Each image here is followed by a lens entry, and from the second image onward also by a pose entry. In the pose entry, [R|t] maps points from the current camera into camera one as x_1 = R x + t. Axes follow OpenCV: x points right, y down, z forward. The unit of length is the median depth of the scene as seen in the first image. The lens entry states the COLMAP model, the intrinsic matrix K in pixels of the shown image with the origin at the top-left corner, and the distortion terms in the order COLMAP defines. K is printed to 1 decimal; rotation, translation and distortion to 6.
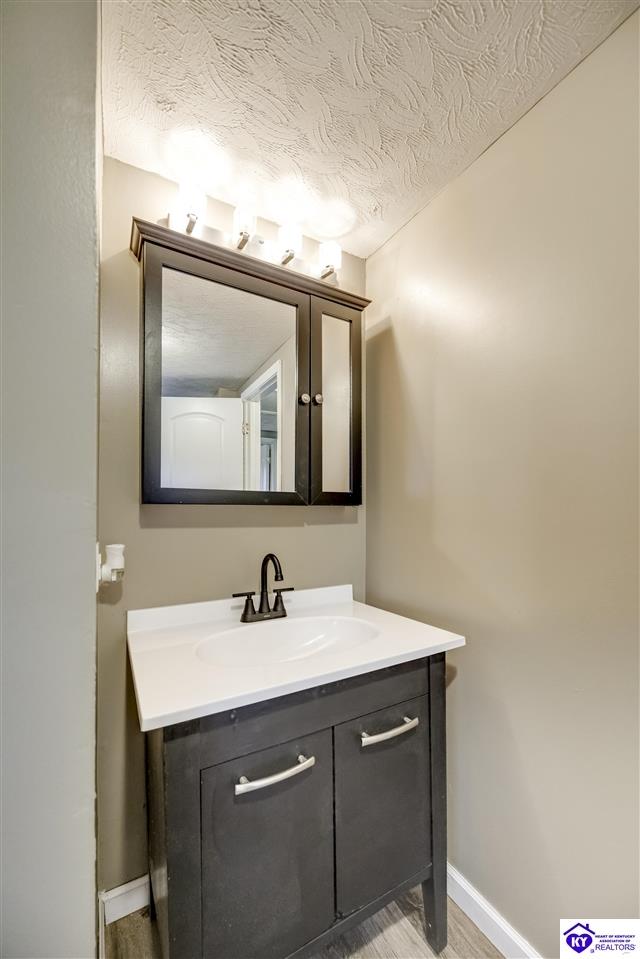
lens RADIAL K [[366.1, 0, 320.0], [0, 366.1, 518.9], [0, 0, 1]] dist [-0.026801, -0.000168]
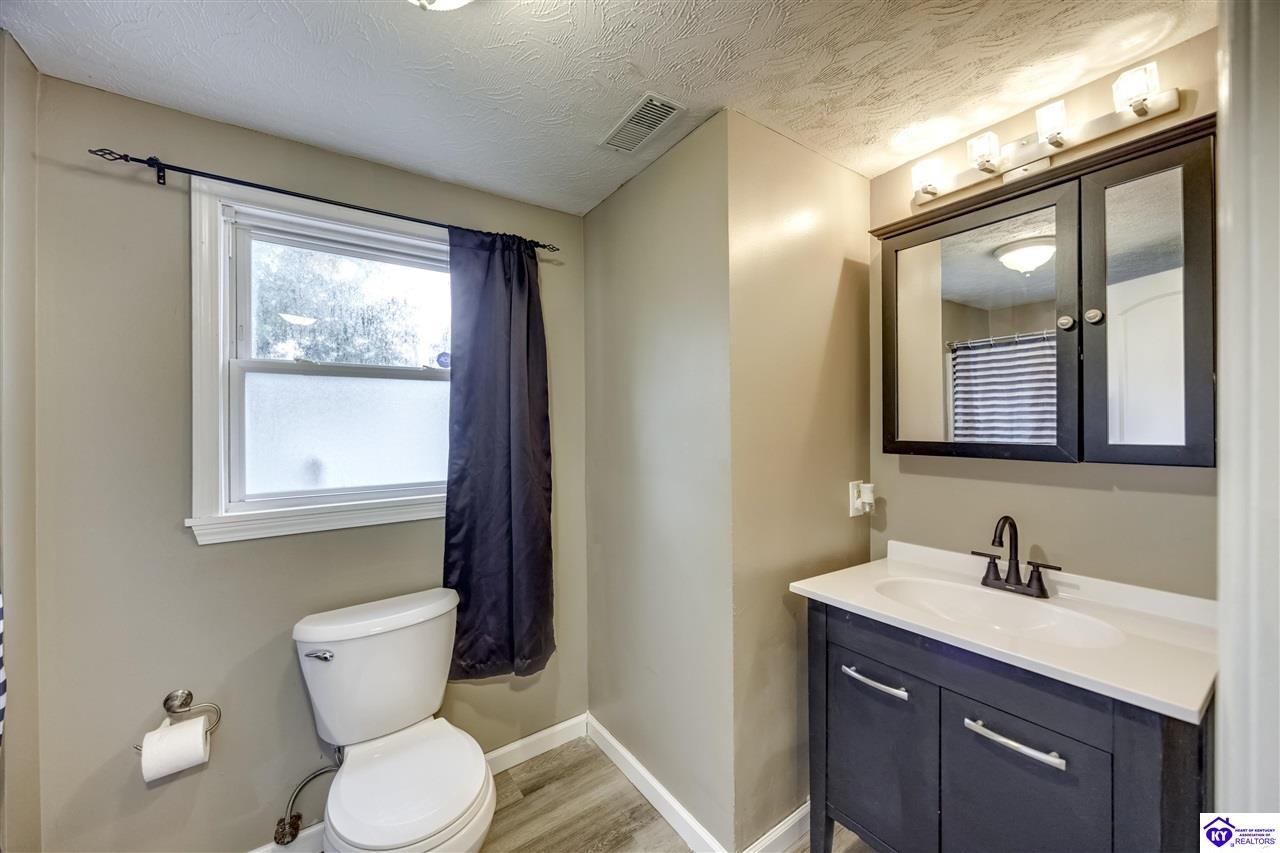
lens RADIAL K [[496.4, 0, 636.8], [0, 496.4, 425.4], [0, 0, 1]] dist [-0.000334, 0.000030]
pose [[0.065378, -0.002484, -0.997858, 0.985510], [-0.004573, 0.999986, -0.002789, -0.113577], [0.997850, 0.004746, 0.065365, 0.034117]]
